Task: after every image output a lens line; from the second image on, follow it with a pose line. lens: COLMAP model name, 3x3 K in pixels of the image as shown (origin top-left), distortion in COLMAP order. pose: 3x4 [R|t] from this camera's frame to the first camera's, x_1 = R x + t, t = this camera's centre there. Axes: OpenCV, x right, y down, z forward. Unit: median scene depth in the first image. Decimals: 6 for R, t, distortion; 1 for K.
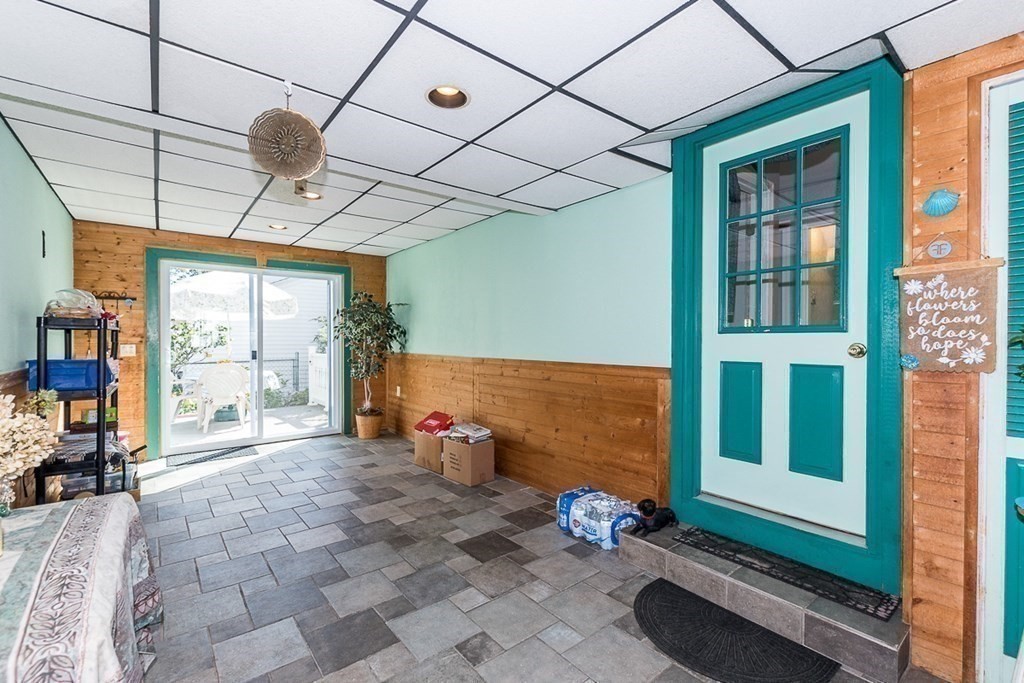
lens RADIAL K [[445.0, 0, 508.7], [0, 445.0, 341.7], [0, 0, 1]] dist [0.001792, -0.001396]
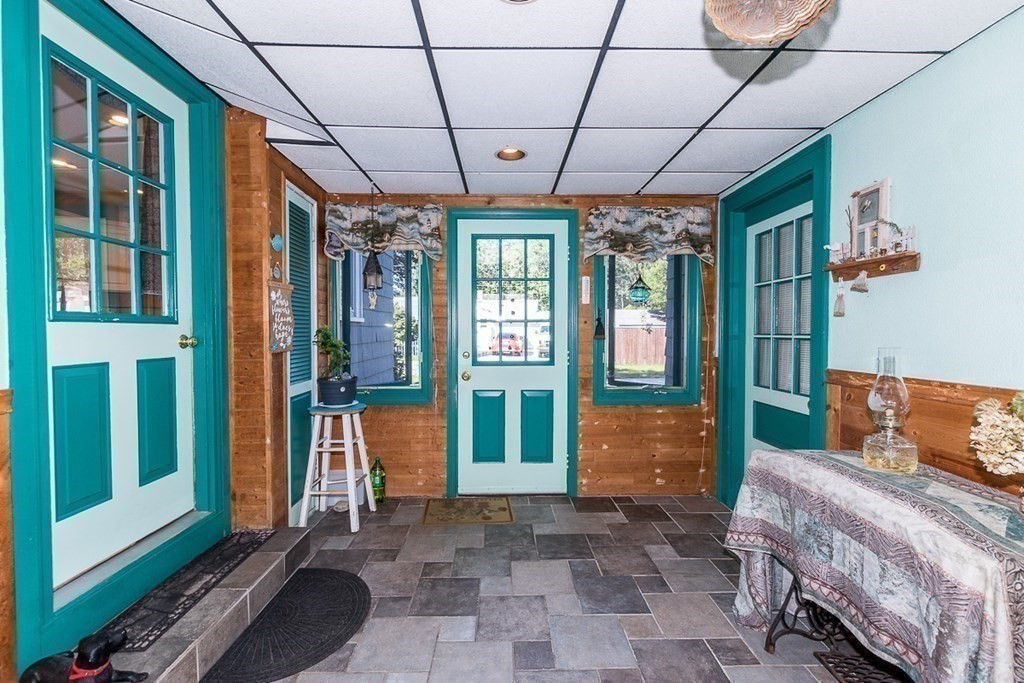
lens RADIAL K [[445.0, 0, 510.6], [0, 445.0, 340.3], [0, 0, 1]] dist [0.001792, -0.001396]
pose [[-0.795442, -0.011592, 0.605919, -0.470962], [0.002253, 0.999754, 0.022084, -0.005015], [-0.606026, 0.018931, -0.795220, 1.337419]]
